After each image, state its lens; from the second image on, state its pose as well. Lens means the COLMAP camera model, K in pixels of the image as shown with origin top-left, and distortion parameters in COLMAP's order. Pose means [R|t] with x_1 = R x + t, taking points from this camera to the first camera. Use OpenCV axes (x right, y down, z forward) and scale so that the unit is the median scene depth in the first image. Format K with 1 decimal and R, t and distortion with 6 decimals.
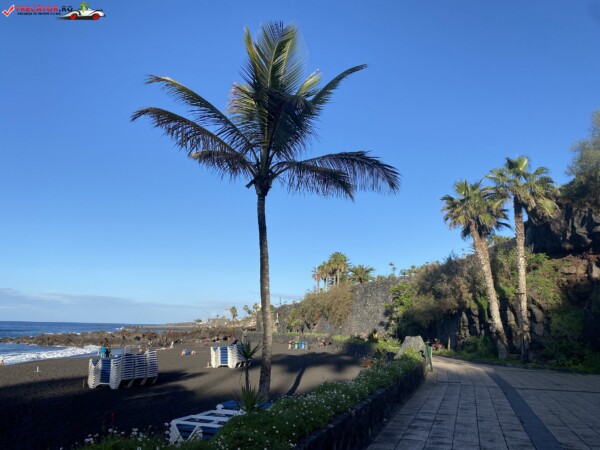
lens RADIAL K [[453.9, 0, 302.3], [0, 453.9, 224.9], [0, 0, 1]] dist [0.011225, -0.006693]
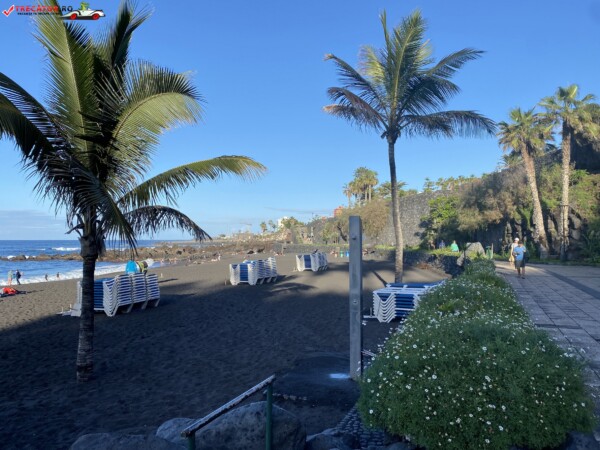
lens RADIAL K [[447.1, 0, 297.5], [0, 447.1, 223.3], [0, 0, 1]] dist [-0.002540, -0.004862]
pose [[0.998155, -0.025375, -0.055168, -0.133659], [0.035065, 0.982584, 0.182483, -0.035888], [0.049577, -0.184080, 0.981660, -0.166198]]
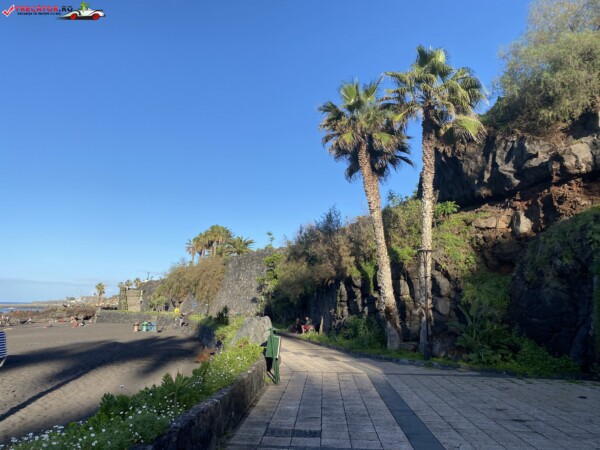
lens RADIAL K [[453.9, 0, 302.3], [0, 453.9, 224.9], [0, 0, 1]] dist [0.011225, -0.006693]
pose [[0.970403, 0.045372, 0.237191, 0.131686], [-0.056022, 0.997693, 0.038352, 0.085159], [-0.234904, -0.050505, 0.970706, 0.357194]]
